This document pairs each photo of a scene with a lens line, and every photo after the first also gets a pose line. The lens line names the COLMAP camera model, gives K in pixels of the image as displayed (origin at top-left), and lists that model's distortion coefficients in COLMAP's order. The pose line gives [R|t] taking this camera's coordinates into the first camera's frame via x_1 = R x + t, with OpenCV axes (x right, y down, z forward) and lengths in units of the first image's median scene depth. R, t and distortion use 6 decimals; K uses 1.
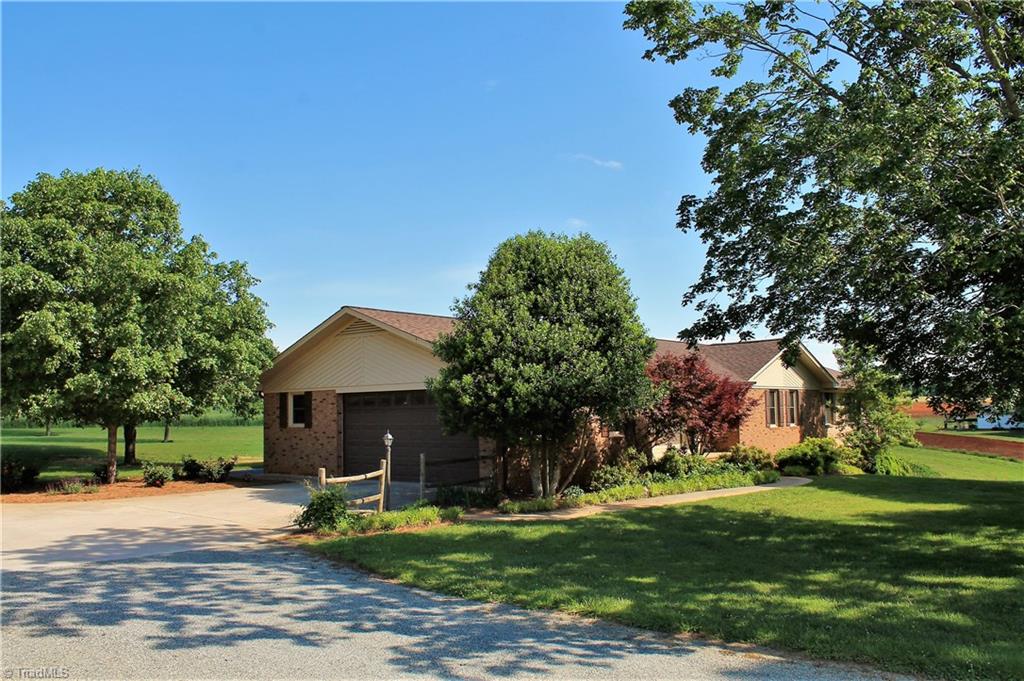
lens RADIAL K [[904.7, 0, 514.8], [0, 904.7, 371.1], [0, 0, 1]] dist [-0.172447, 0.191296]
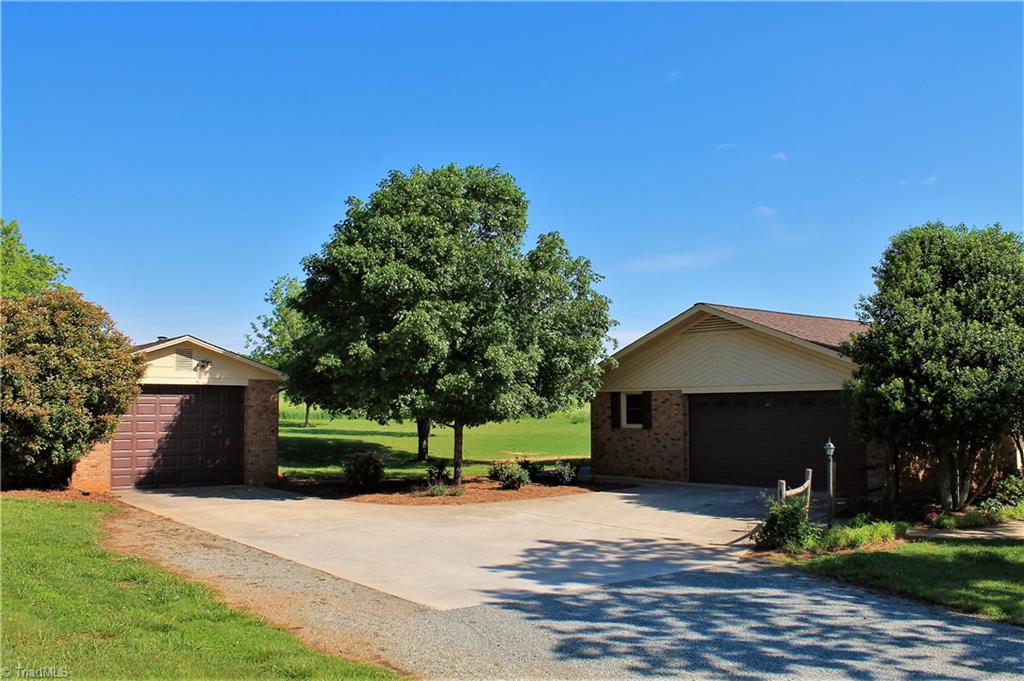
lens RADIAL K [[904.7, 0, 514.8], [0, 904.7, 371.1], [0, 0, 1]] dist [-0.172447, 0.191296]
pose [[0.980090, 0.003785, -0.198516, -0.225937], [-0.001912, 0.999952, 0.009627, -0.010223], [0.198543, -0.009056, 0.980050, 0.027910]]
